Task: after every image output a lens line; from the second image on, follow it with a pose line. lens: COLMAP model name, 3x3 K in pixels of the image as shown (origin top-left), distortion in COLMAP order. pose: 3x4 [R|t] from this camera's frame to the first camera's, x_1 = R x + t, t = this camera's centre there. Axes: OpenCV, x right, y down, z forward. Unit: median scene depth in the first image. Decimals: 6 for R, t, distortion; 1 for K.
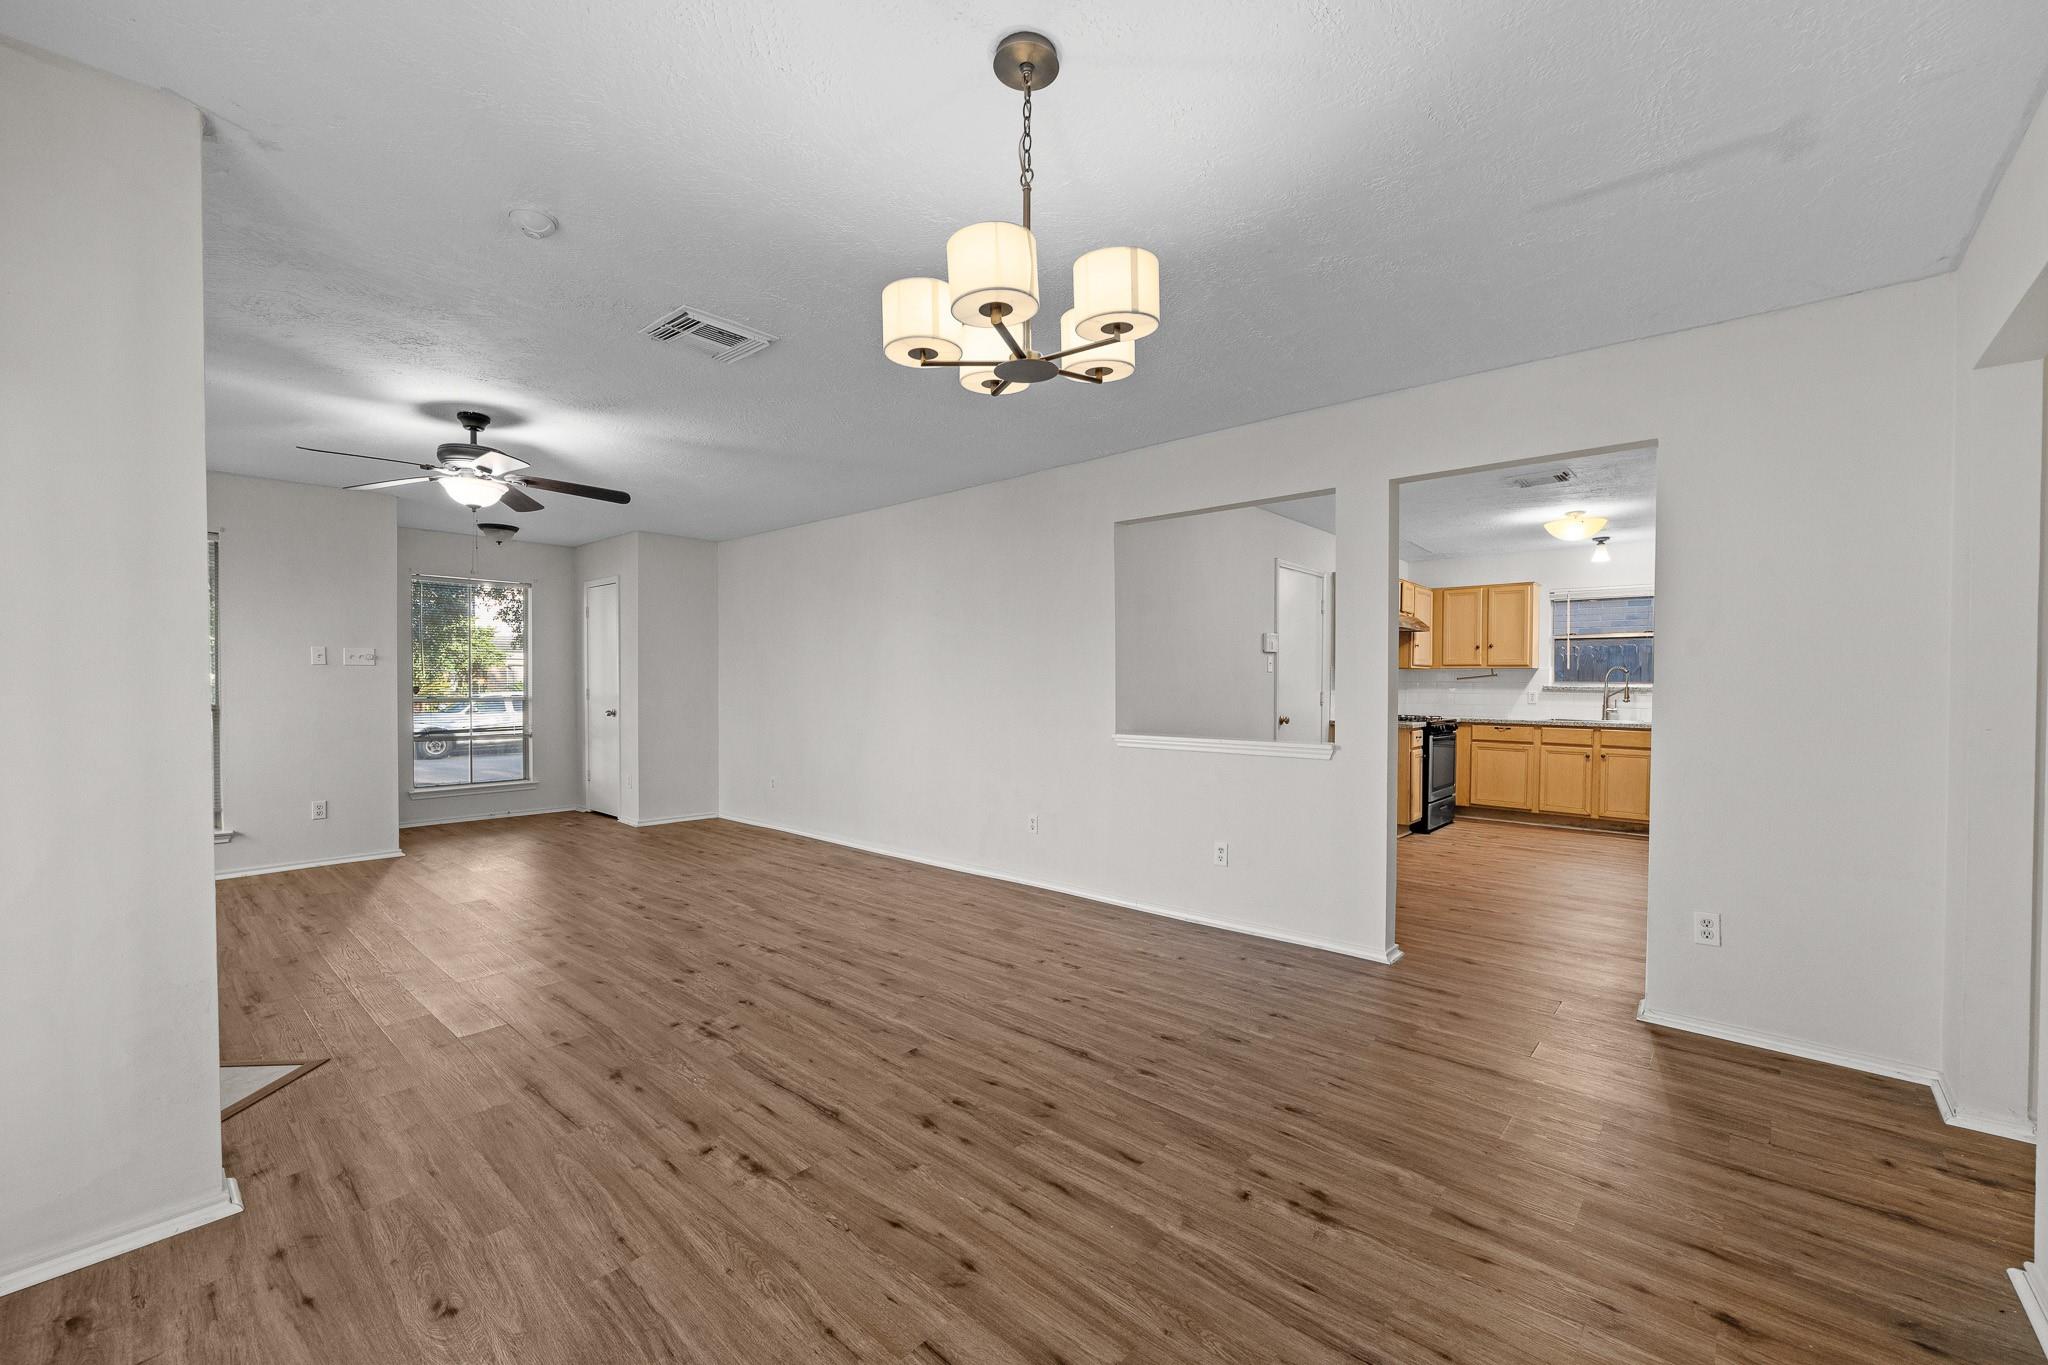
lens RADIAL K [[819.1, 0, 1032.2], [0, 819.1, 685.3], [0, 0, 1]] dist [-0.001493, -0.000055]
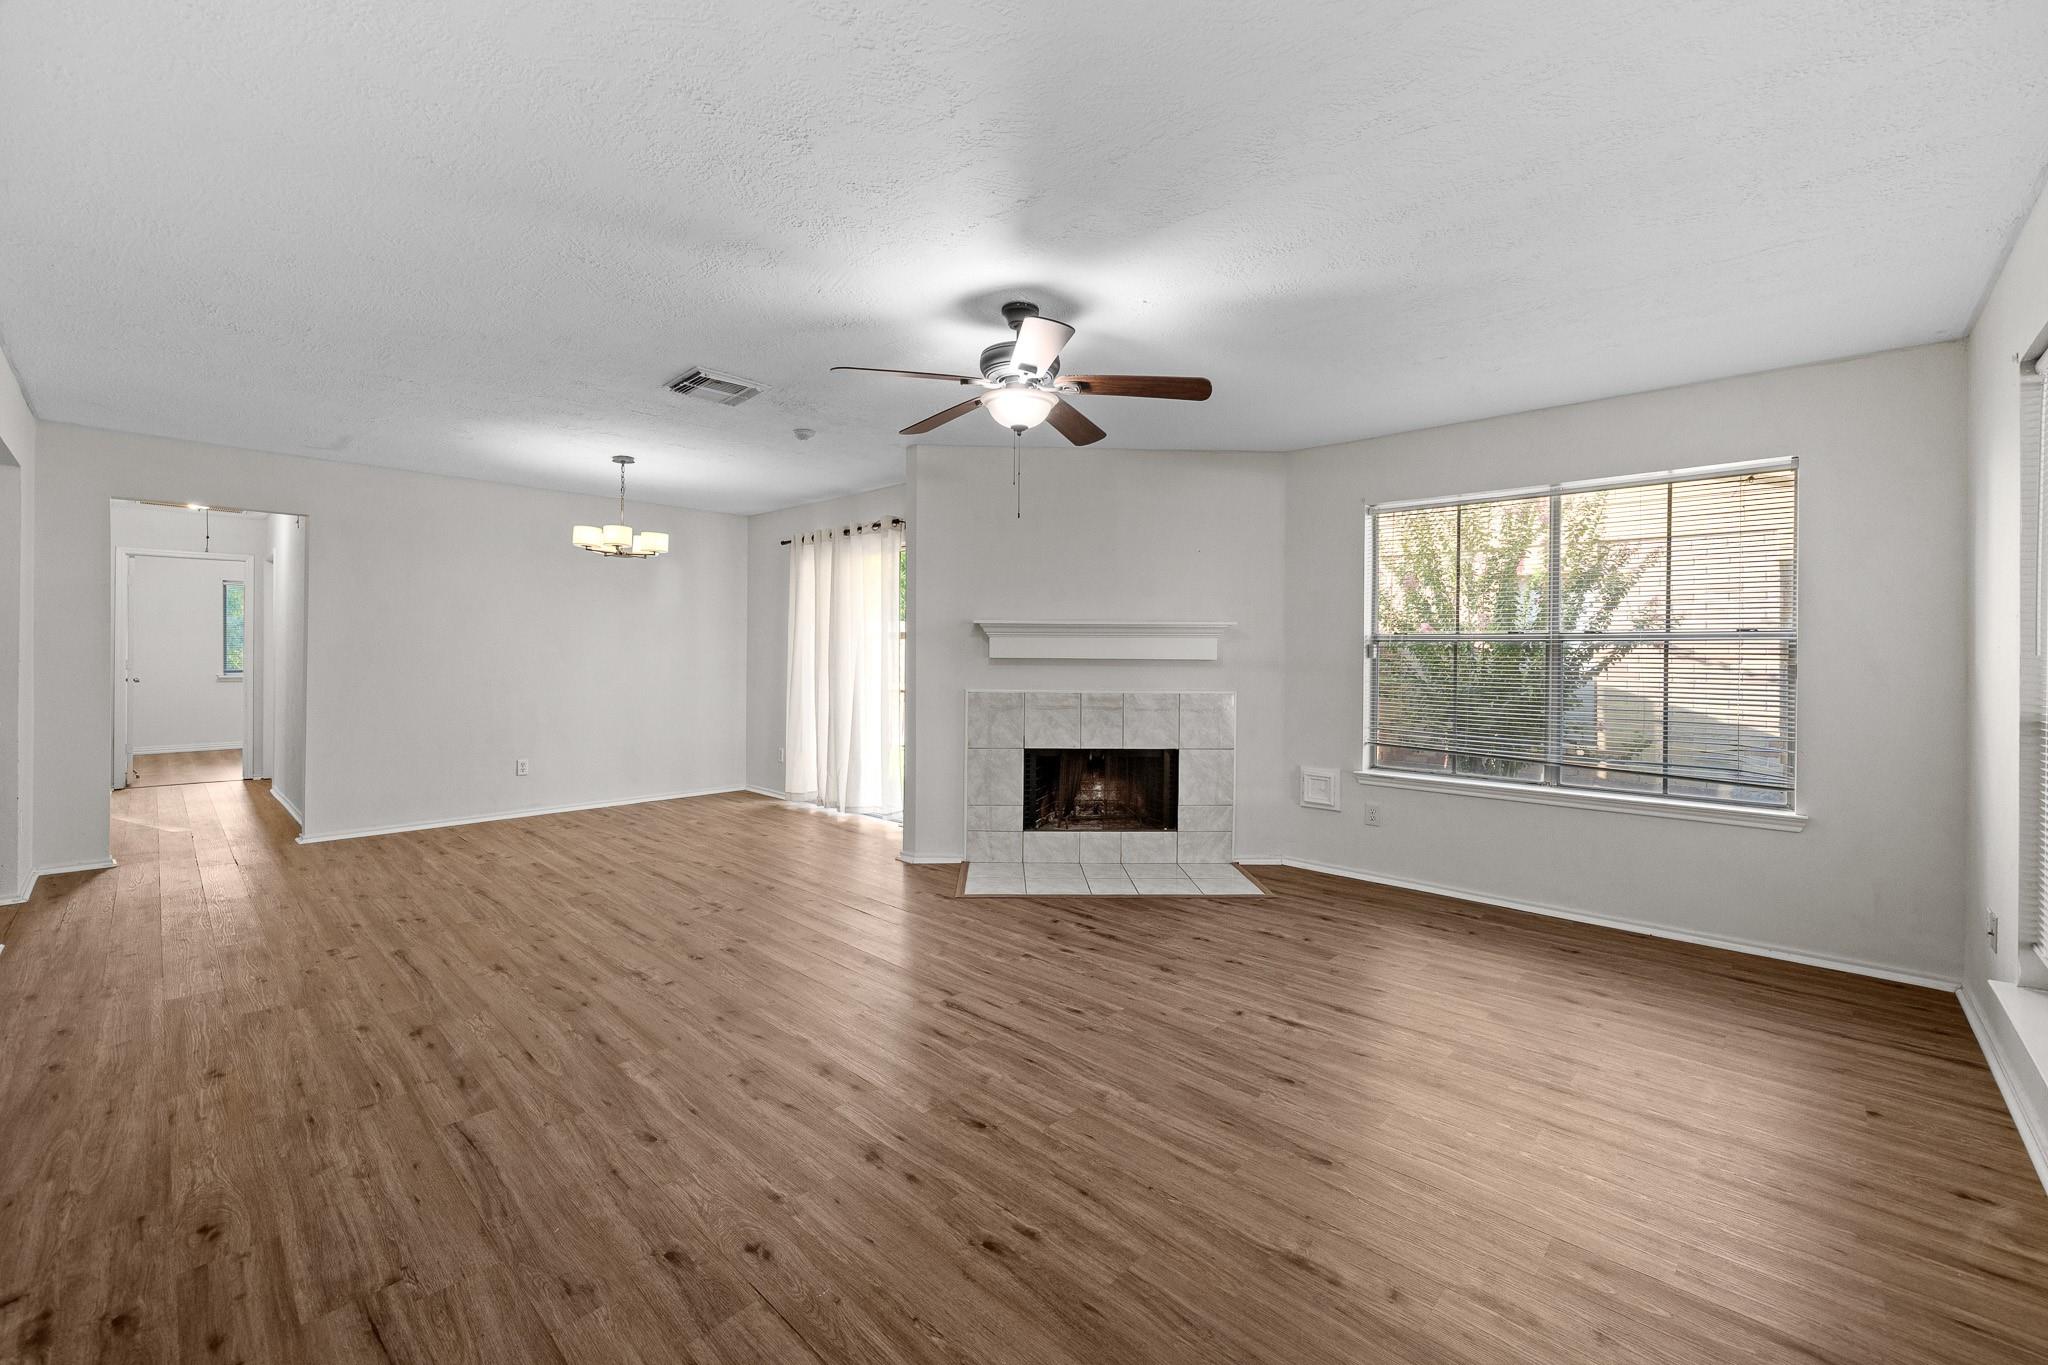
lens RADIAL K [[820.4, 0, 1030.8], [0, 820.4, 657.6], [0, 0, 1]] dist [-0.000025, -0.000148]
pose [[-0.999465, -0.010355, 0.031017, -0.733204], [-0.010033, 0.999895, 0.010499, -0.014725], [-0.031123, 0.010182, -0.999464, 1.794964]]
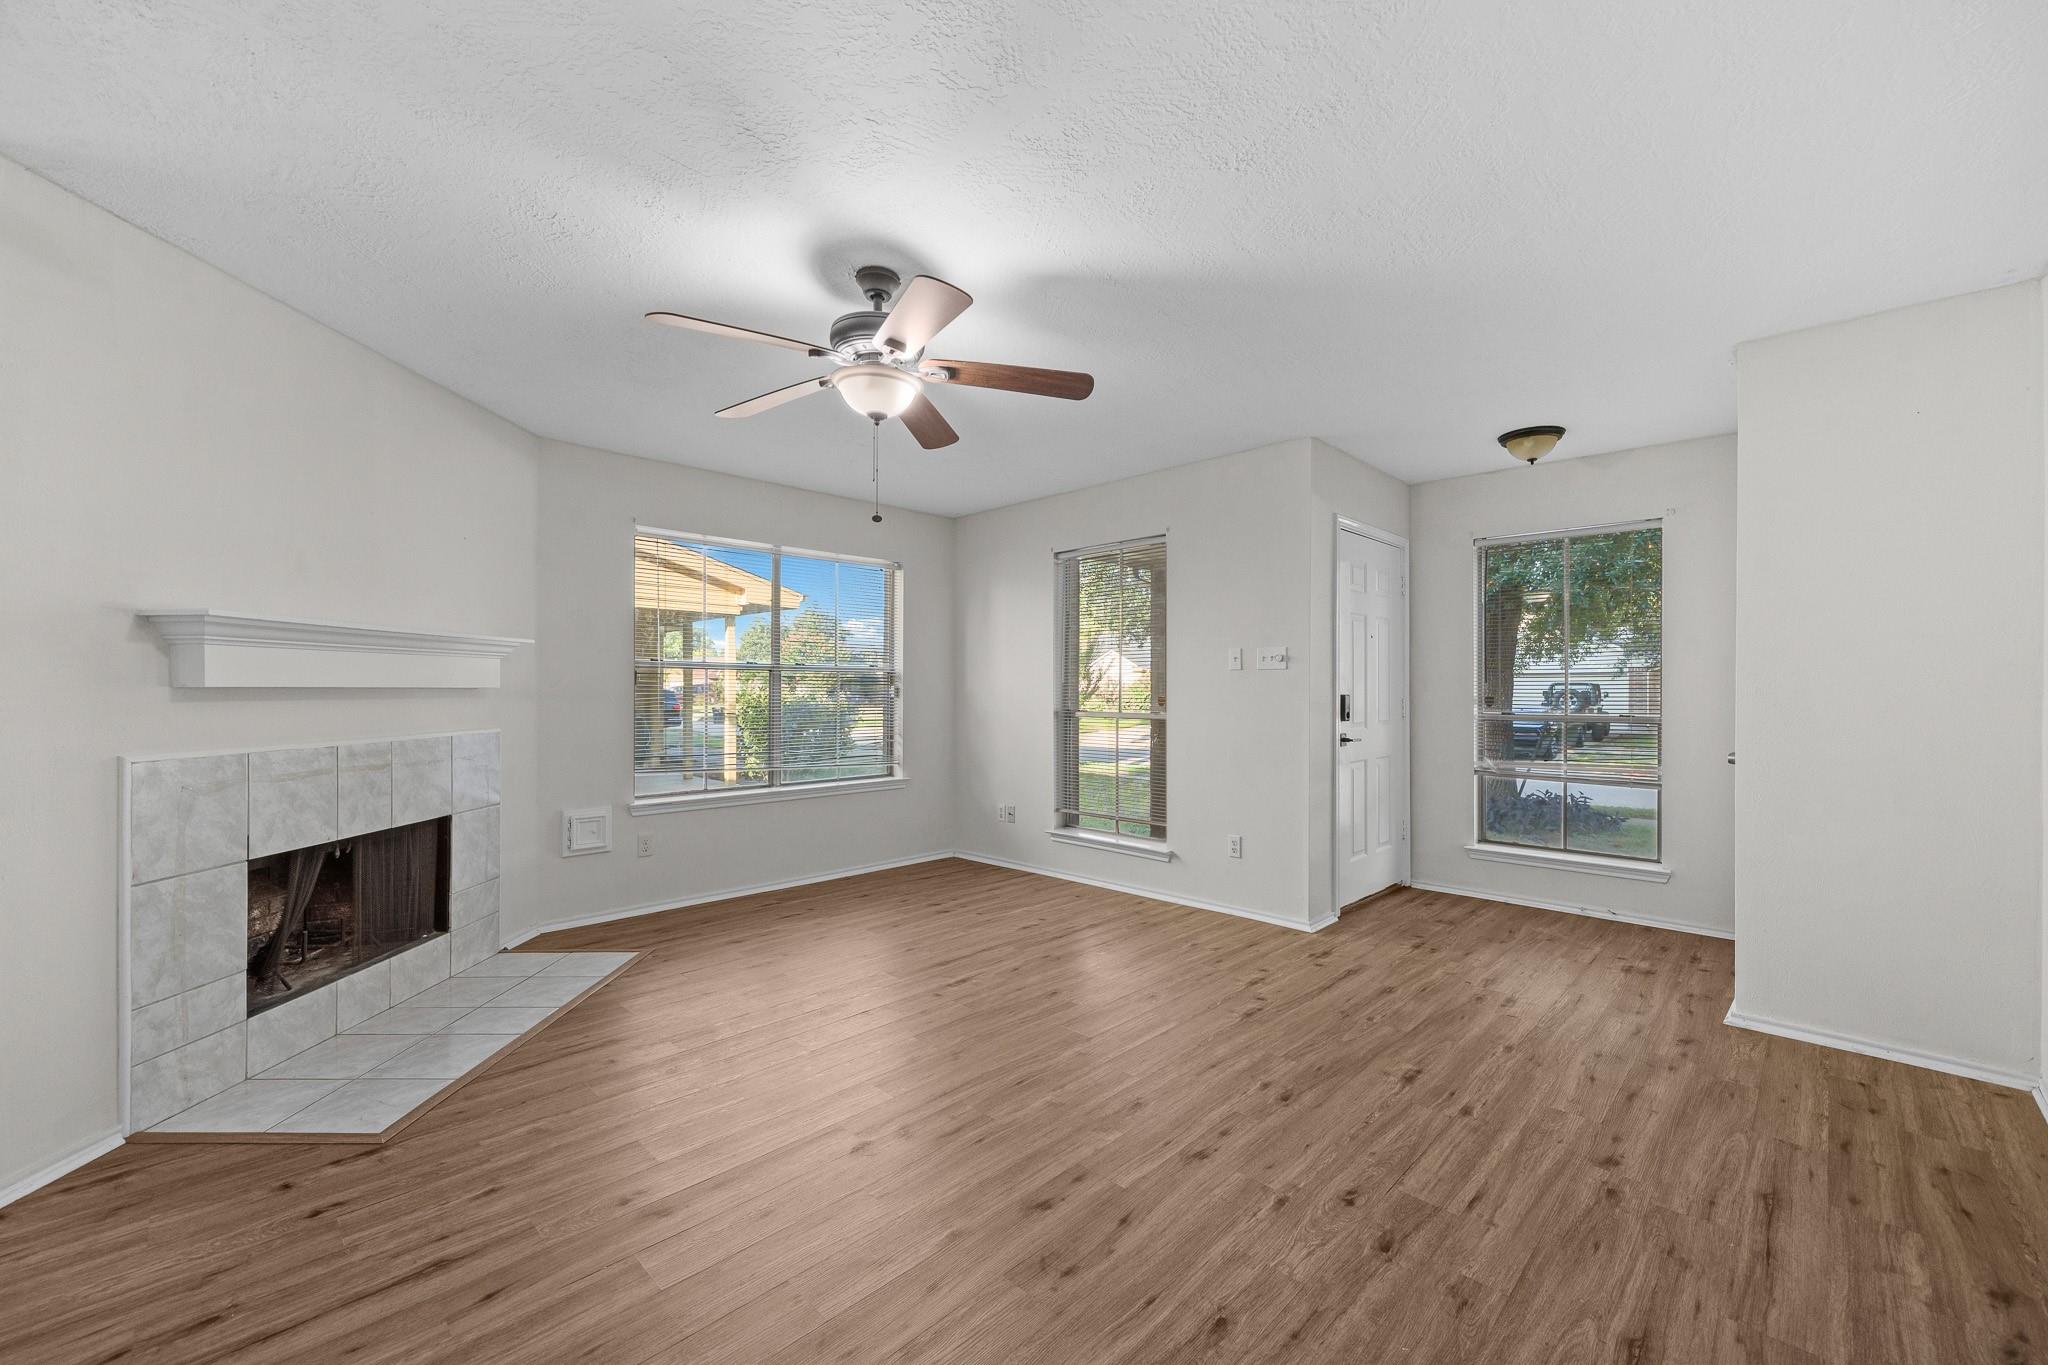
lens RADIAL K [[819.1, 0, 1032.2], [0, 819.1, 685.3], [0, 0, 1]] dist [-0.001493, -0.000055]
pose [[-0.060163, -0.006335, -0.998168, -0.047852], [-0.010178, 0.999932, -0.005733, -0.004568], [0.998137, 0.009814, -0.060223, 1.187293]]
